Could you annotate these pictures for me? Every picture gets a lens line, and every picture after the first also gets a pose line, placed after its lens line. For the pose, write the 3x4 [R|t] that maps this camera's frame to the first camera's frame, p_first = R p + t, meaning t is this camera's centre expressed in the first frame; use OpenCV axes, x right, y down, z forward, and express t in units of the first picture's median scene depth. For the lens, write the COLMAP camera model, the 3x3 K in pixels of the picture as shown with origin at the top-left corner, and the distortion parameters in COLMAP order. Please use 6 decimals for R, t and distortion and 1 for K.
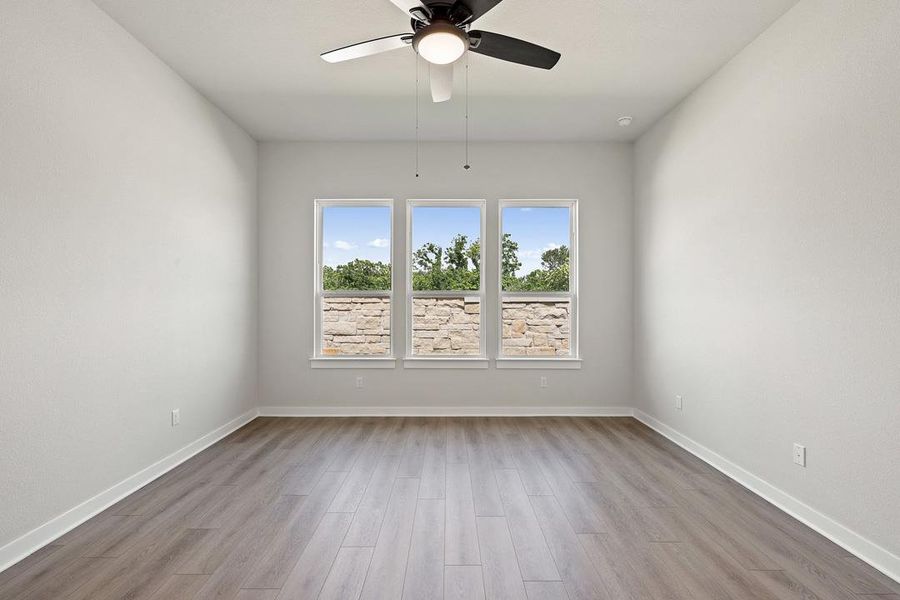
lens RADIAL K [[397.6, 0, 458.9], [0, 397.6, 295.7], [0, 0, 1]] dist [0.007730, 0.000044]
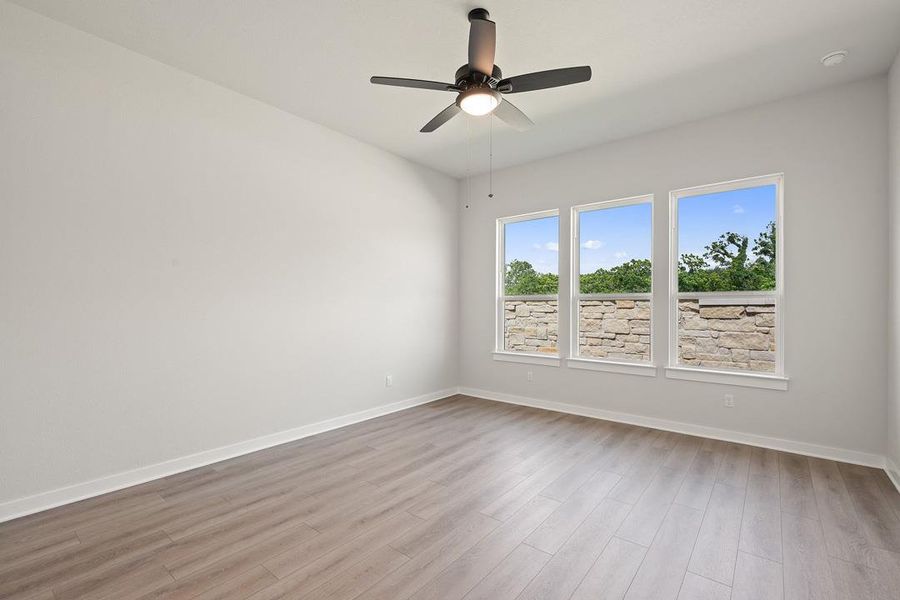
lens RADIAL K [[396.6, 0, 452.6], [0, 396.6, 298.6], [0, 0, 1]] dist [0.006969, 0.000528]
pose [[0.781194, -0.010662, -0.624197, 0.313595], [0.010471, 0.999937, -0.003975, 0.000255], [0.624201, -0.003431, 0.781257, -0.015835]]
